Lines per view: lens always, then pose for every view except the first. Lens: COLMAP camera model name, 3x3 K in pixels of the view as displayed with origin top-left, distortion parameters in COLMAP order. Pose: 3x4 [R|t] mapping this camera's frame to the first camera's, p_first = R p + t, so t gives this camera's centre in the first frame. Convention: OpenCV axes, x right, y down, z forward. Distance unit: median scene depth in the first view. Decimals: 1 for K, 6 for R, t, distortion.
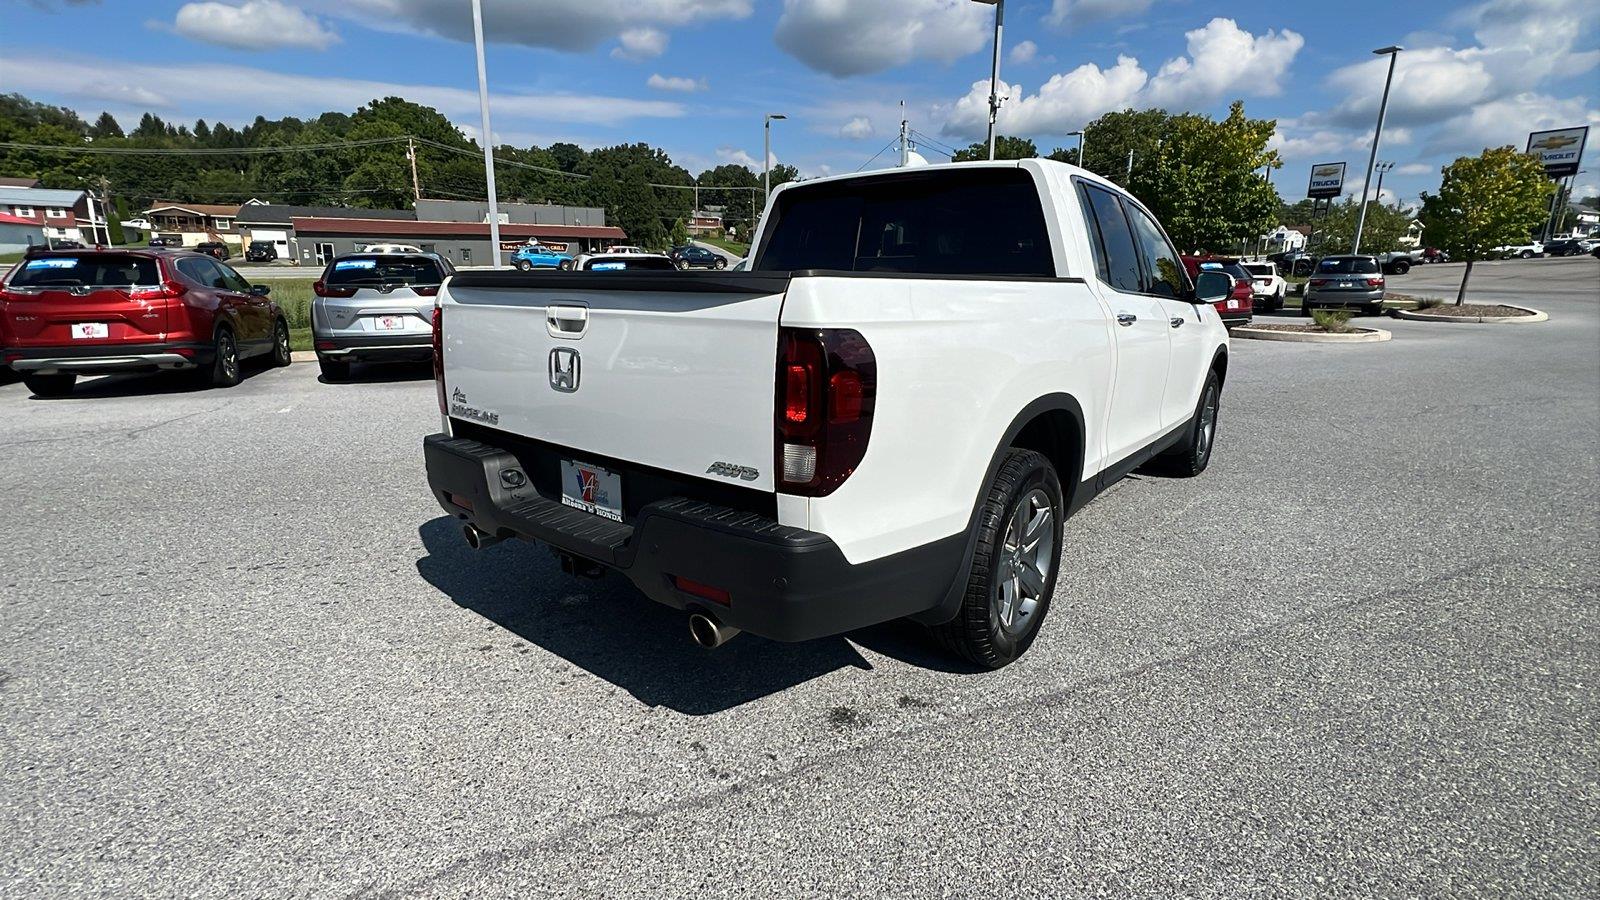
lens RADIAL K [[733.4, 0, 796.0], [0, 733.4, 449.0], [0, 0, 1]] dist [-0.000605, -0.000115]
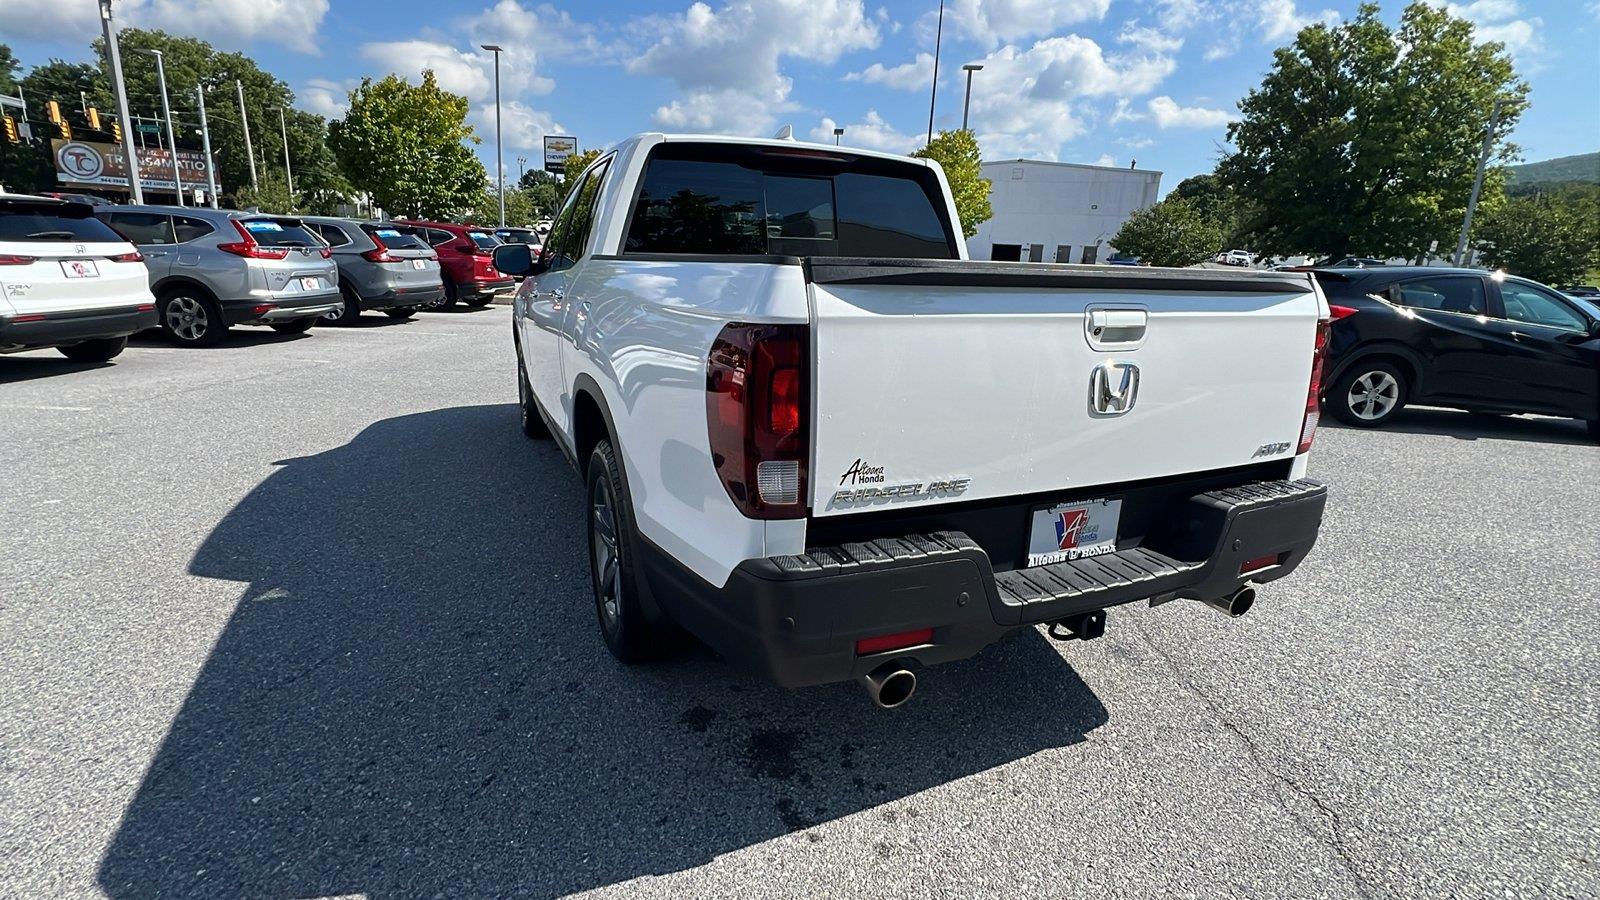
lens RADIAL K [[733.4, 0, 789.0], [0, 733.4, 446.2], [0, 0, 1]] dist [-0.000605, -0.000115]
pose [[0.461952, -0.211407, 0.861341, -0.145564], [0.173850, 0.973919, 0.145799, -0.027873], [-0.869699, 0.082392, 0.486657, 0.113420]]
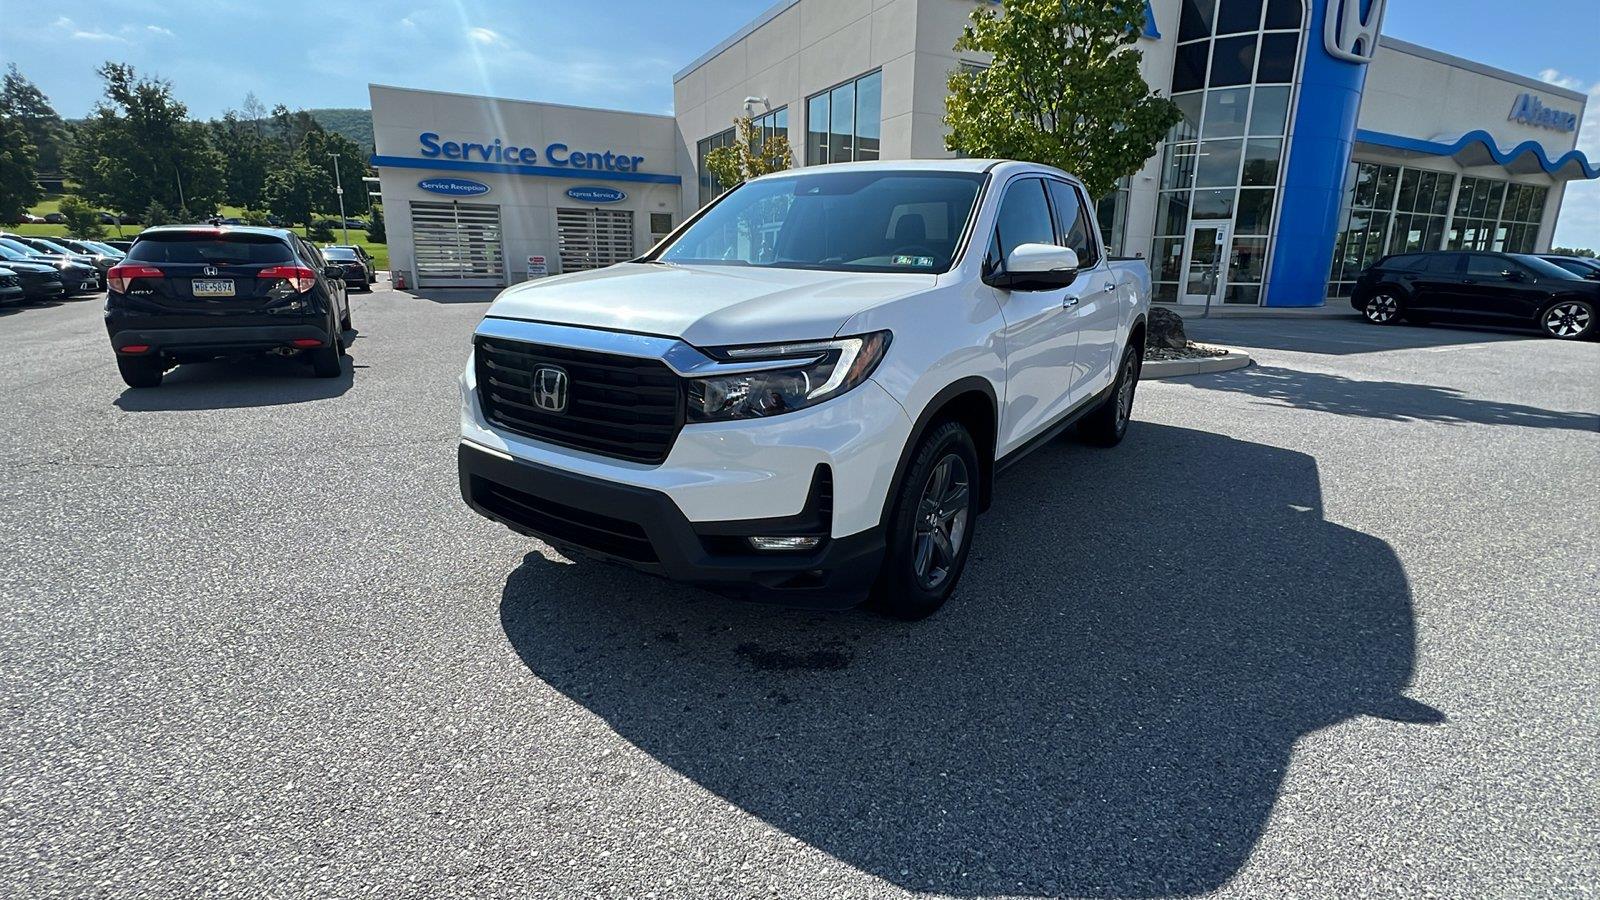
lens RADIAL K [[733.4, 0, 797.6], [0, 733.4, 446.4], [0, 0, 1]] dist [-0.000605, -0.000115]
pose [[-0.997585, -0.008780, -0.068894, 0.139951], [-0.040161, 0.882232, 0.469098, -0.118391], [0.056662, 0.470732, -0.880455, 0.528428]]
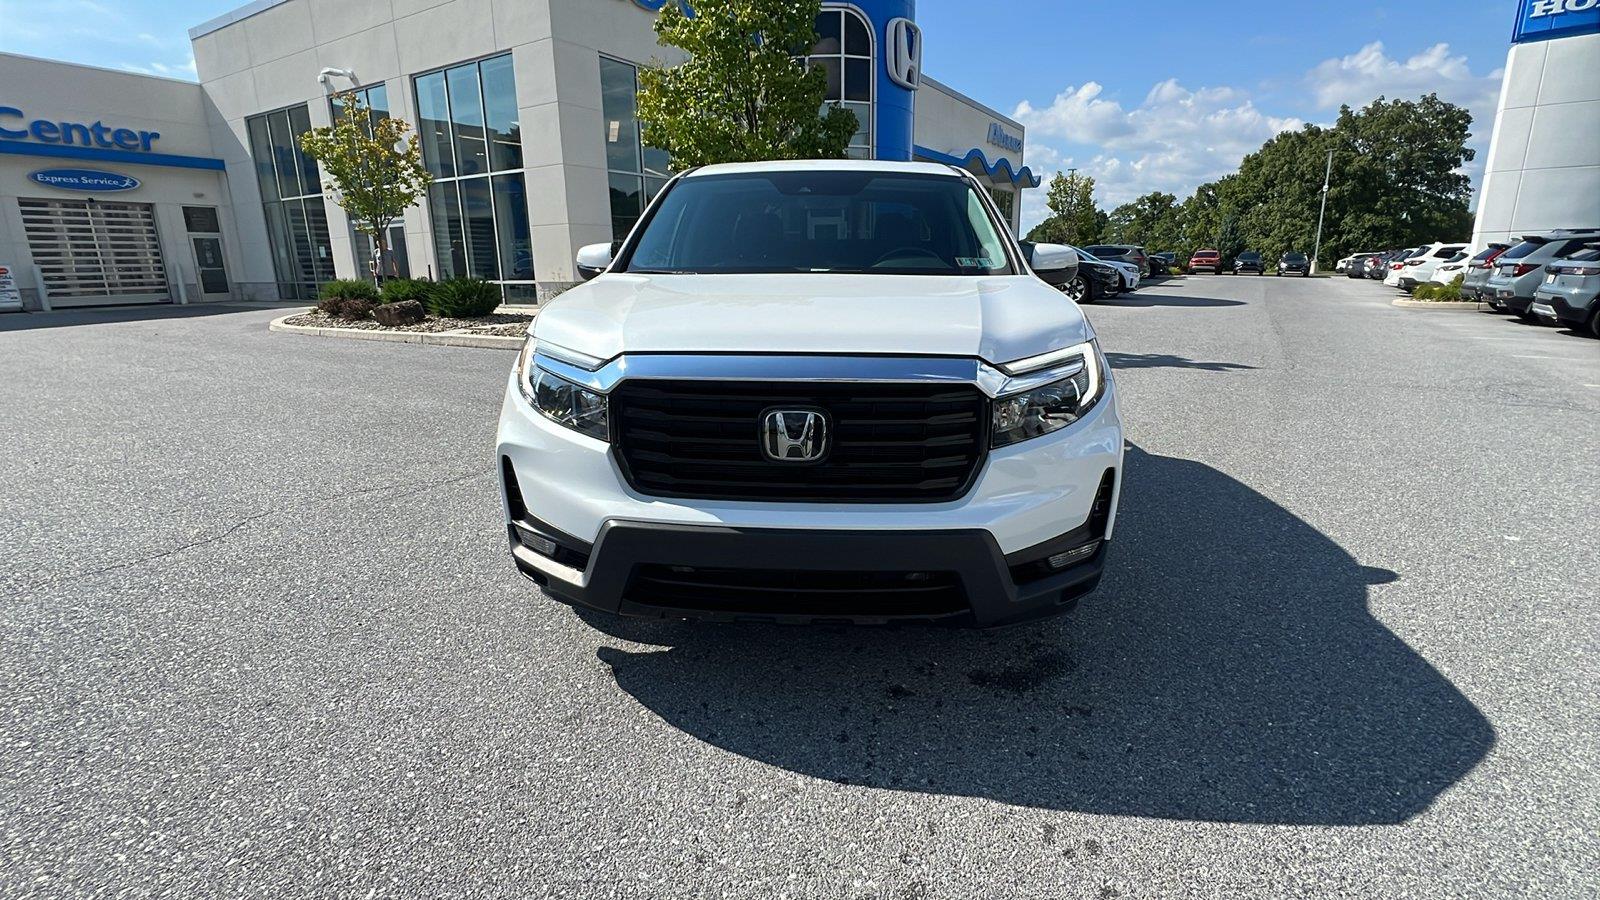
lens RADIAL K [[733.4, 0, 796.7], [0, 733.4, 445.5], [0, 0, 1]] dist [-0.000605, -0.000115]
pose [[-0.827666, 0.137761, -0.544051, 0.245704], [-0.132509, 0.894028, 0.427966, -0.106611], [0.545354, 0.426304, -0.721702, 0.476410]]
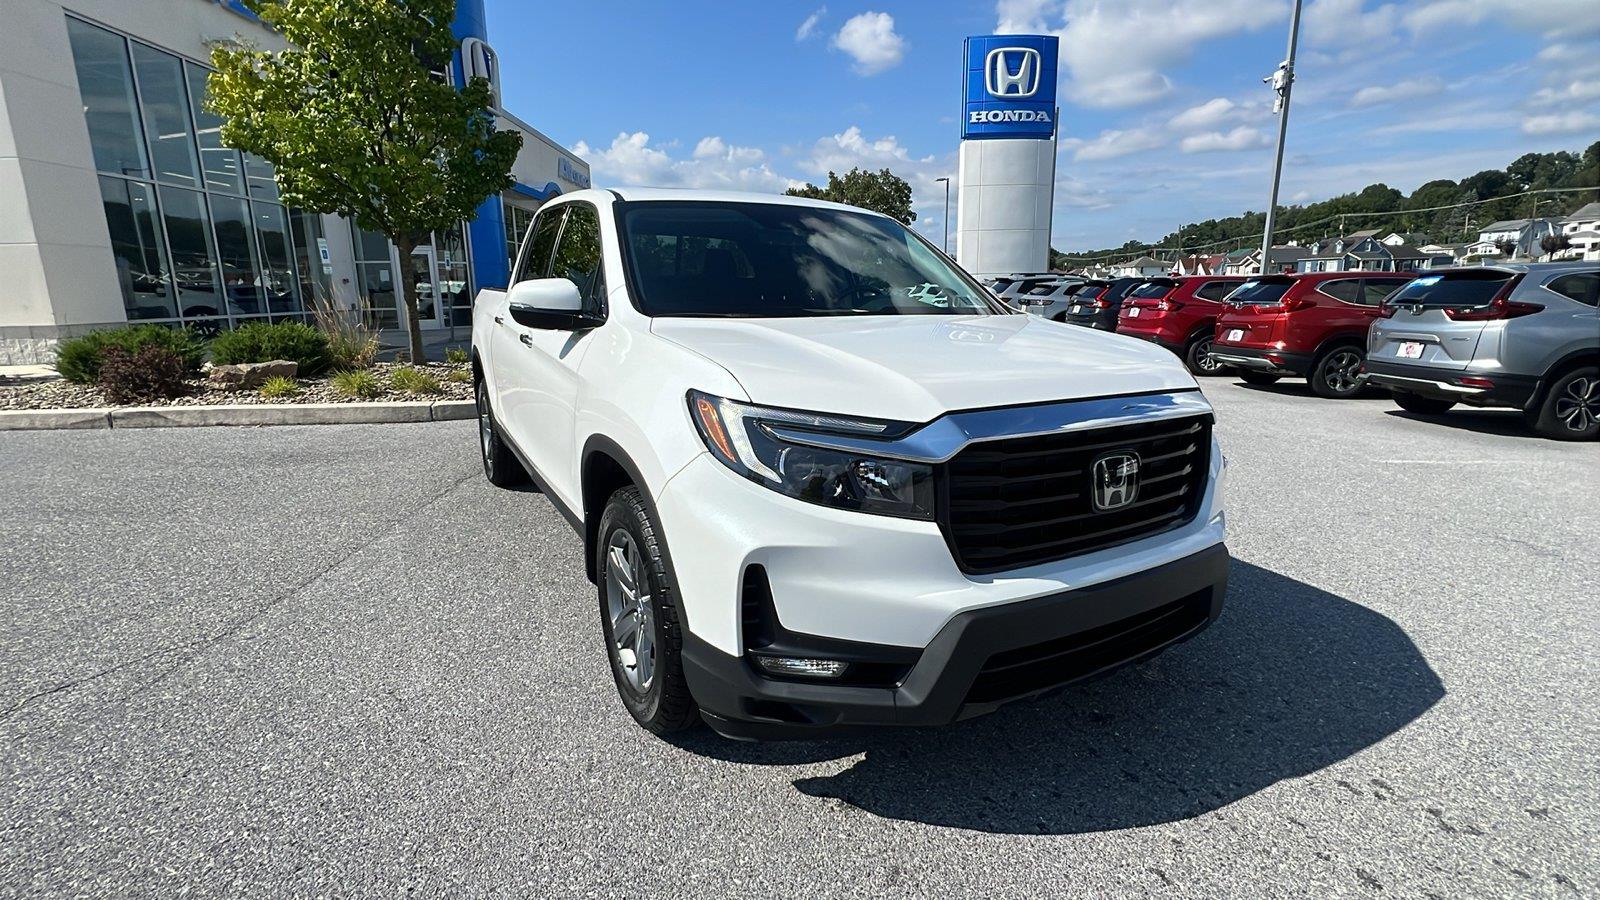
lens RADIAL K [[733.4, 0, 795.9], [0, 733.4, 445.9], [0, 0, 1]] dist [-0.000605, -0.000115]
pose [[-0.386332, 0.187164, -0.903171, 0.305108], [-0.218371, 0.932797, 0.286712, -0.084363], [0.896137, 0.307993, -0.319498, 0.378387]]
